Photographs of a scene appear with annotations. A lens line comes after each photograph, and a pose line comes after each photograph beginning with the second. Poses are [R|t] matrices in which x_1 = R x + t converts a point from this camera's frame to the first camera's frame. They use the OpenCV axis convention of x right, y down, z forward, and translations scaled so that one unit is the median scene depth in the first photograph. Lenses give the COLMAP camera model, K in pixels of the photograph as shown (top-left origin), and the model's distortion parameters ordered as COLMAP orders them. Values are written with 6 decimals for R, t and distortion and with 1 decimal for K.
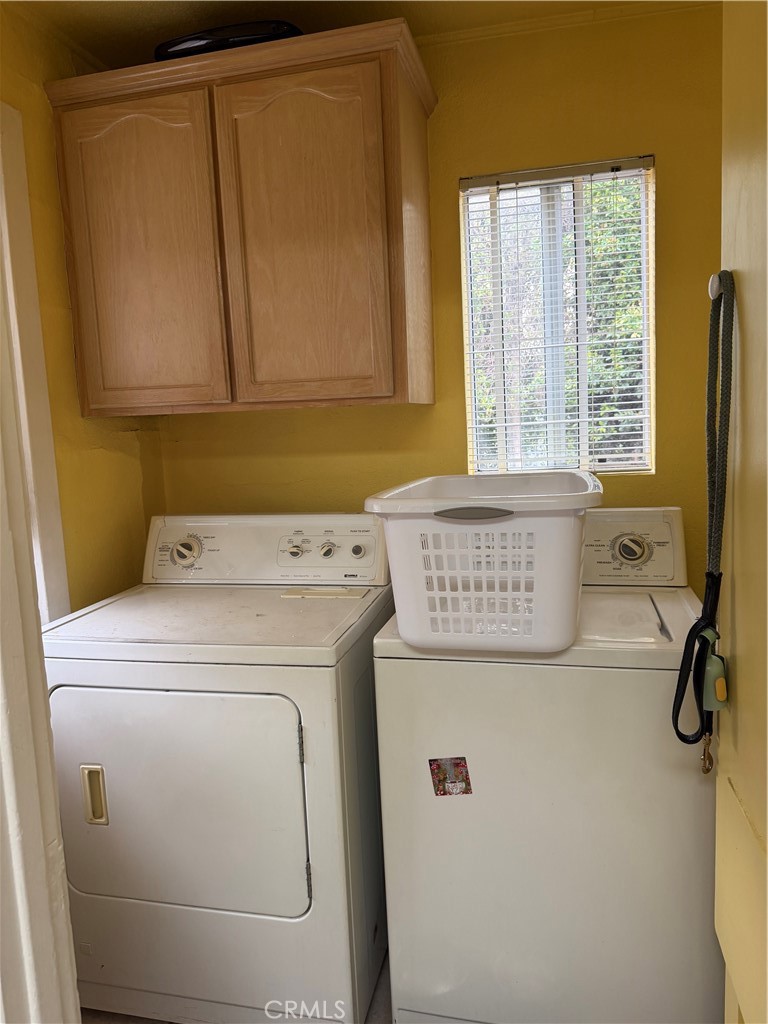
lens RADIAL K [[727.3, 0, 379.8], [0, 727.3, 509.7], [0, 0, 1]] dist [0.037616, -0.036096]
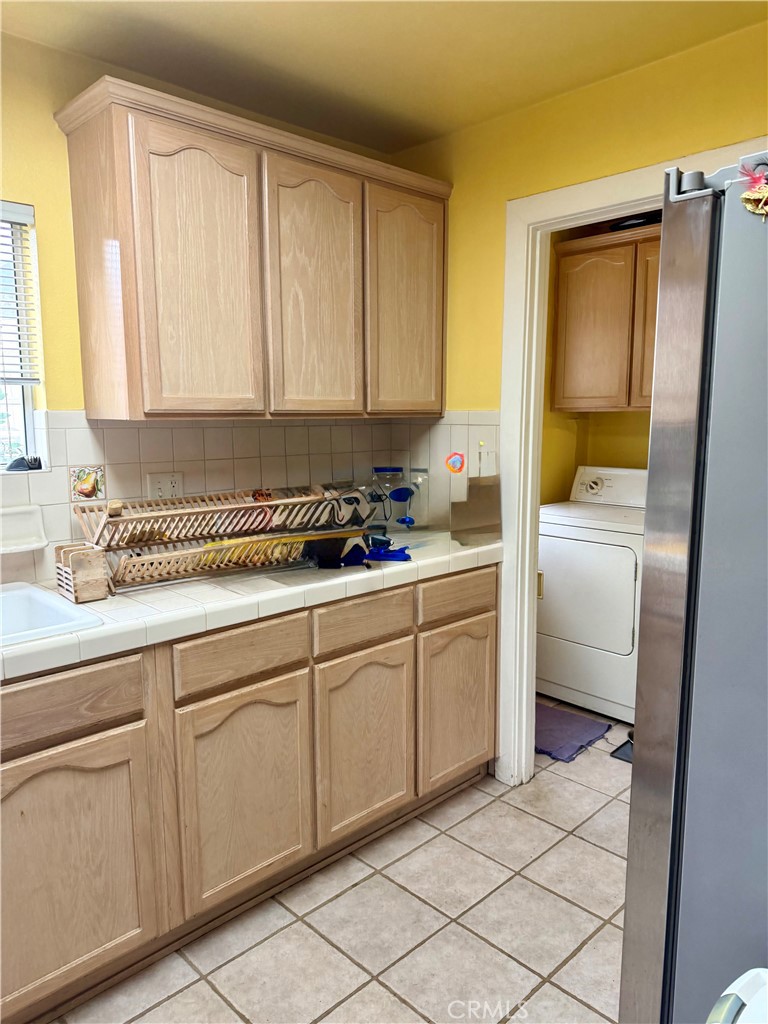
lens RADIAL K [[727.3, 0, 372.3], [0, 727.3, 539.8], [0, 0, 1]] dist [0.037616, -0.036096]
pose [[0.835252, 0.129082, -0.534501, 0.311288], [-0.095978, 0.991358, 0.089431, 0.092423], [0.541426, -0.023397, 0.840423, -0.995138]]
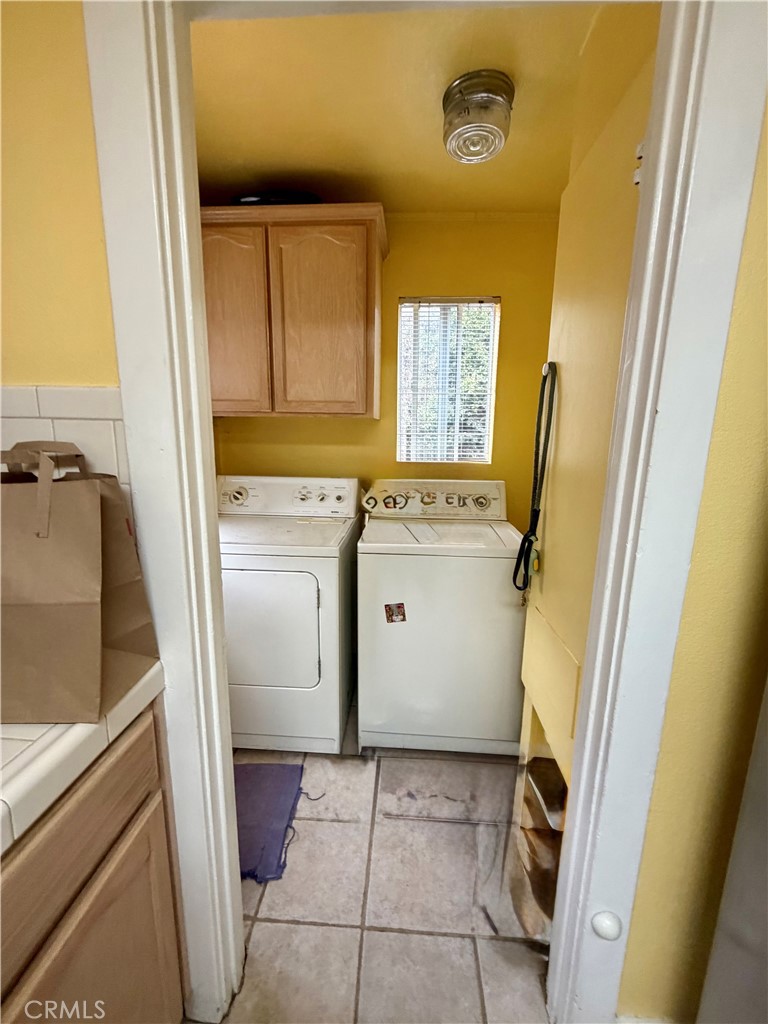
lens RADIAL K [[411.3, 0, 380.8], [0, 411.3, 511.0], [0, 0, 1]] dist [0.002748, -0.000355]
pose [[0.983835, 0.025371, 0.177270, -0.116998], [-0.036634, 0.997492, 0.060556, 0.023175], [-0.175289, -0.066071, 0.982298, -0.043066]]
